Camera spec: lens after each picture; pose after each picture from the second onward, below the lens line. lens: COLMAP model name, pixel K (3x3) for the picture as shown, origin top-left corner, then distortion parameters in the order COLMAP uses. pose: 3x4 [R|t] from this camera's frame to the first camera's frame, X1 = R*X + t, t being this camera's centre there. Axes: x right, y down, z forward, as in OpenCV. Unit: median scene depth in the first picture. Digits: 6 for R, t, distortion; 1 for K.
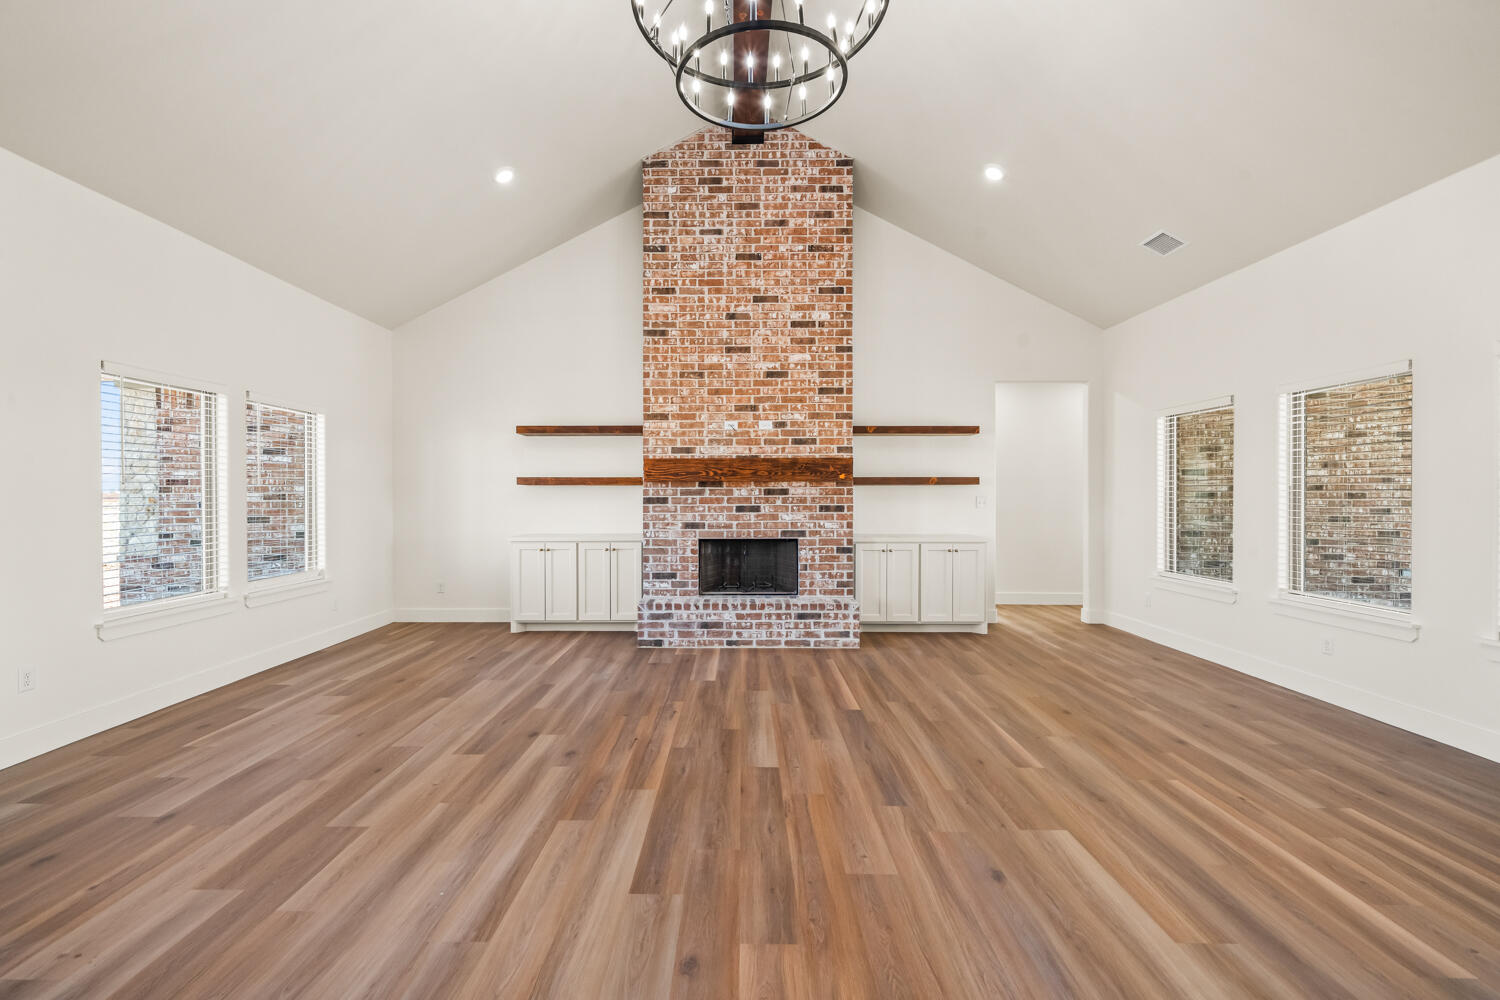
lens RADIAL K [[644.4, 0, 731.2], [0, 644.4, 499.1], [0, 0, 1]] dist [0.000464, 0.001317]
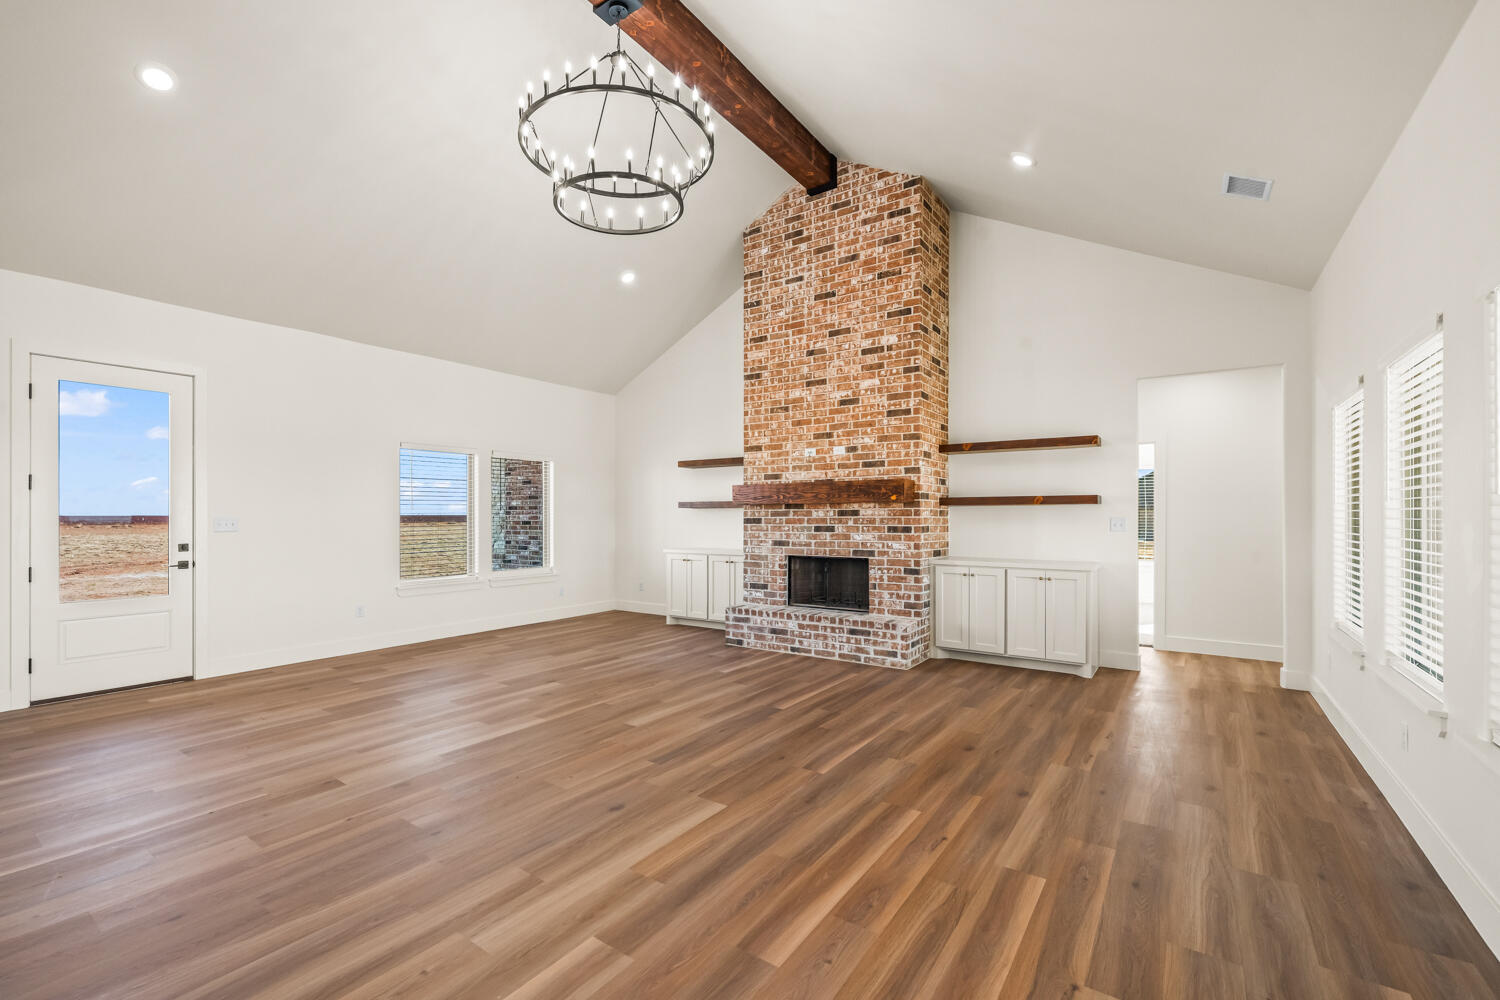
lens RADIAL K [[644.4, 0, 733.6], [0, 644.4, 518.9], [0, 0, 1]] dist [0.000464, 0.001317]
pose [[0.821203, 0.002053, -0.570633, 0.518874], [-0.004188, 0.999988, -0.002429, 0.001609], [0.570621, 0.004385, 0.821202, 0.026329]]
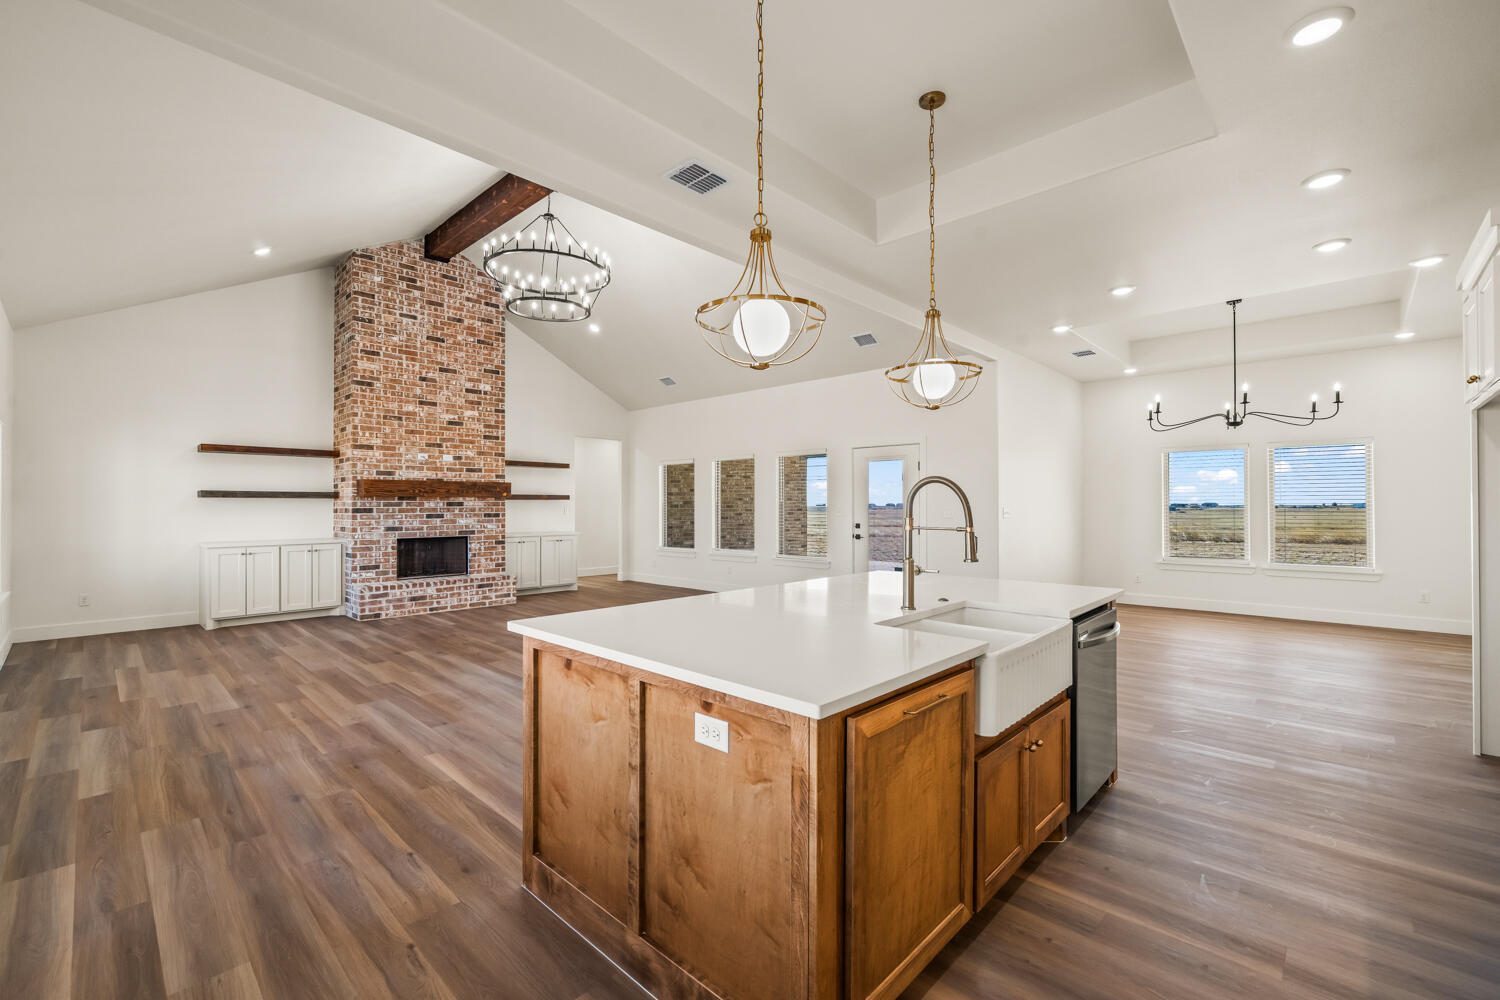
lens RADIAL K [[644.4, 0, 740.0], [0, 644.4, 501.4], [0, 0, 1]] dist [0.000464, 0.001317]
pose [[0.682229, 0.004896, 0.731122, -0.554146], [0.004708, 0.999927, -0.011089, 0.001611], [-0.731123, 0.011008, 0.682156, -0.459401]]
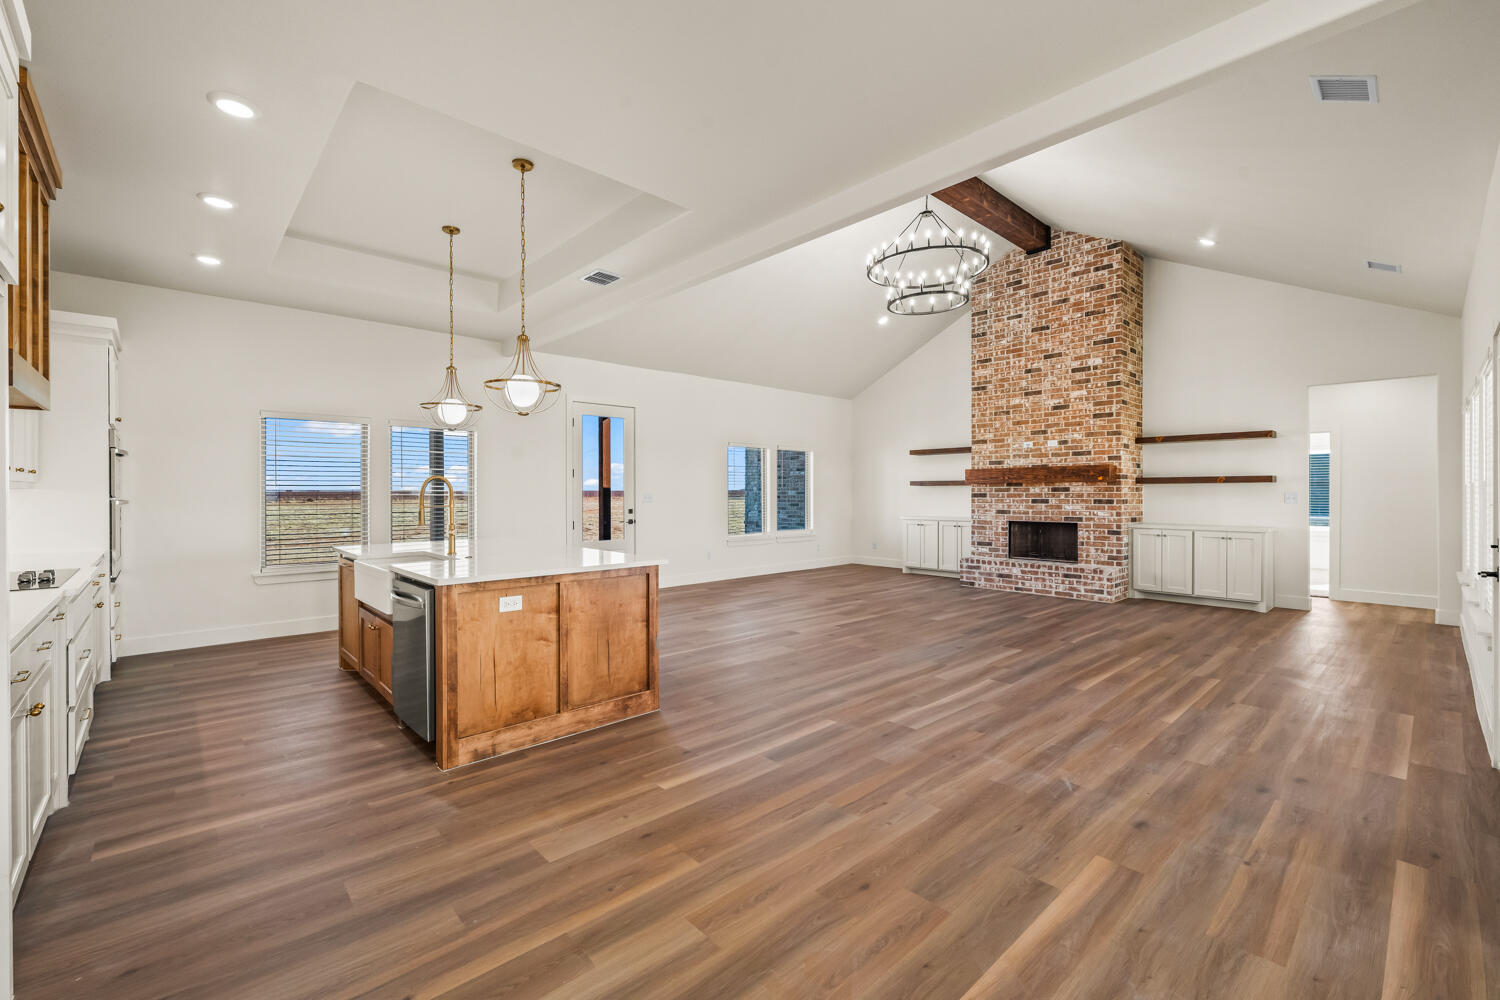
lens RADIAL K [[644.4, 0, 727.0], [0, 644.4, 495.7], [0, 0, 1]] dist [0.000464, 0.001317]
pose [[0.675289, 0.003077, -0.737547, 0.625676], [-0.001760, 0.999995, 0.002560, -0.000052], [0.737551, -0.000431, 0.675291, -0.510730]]
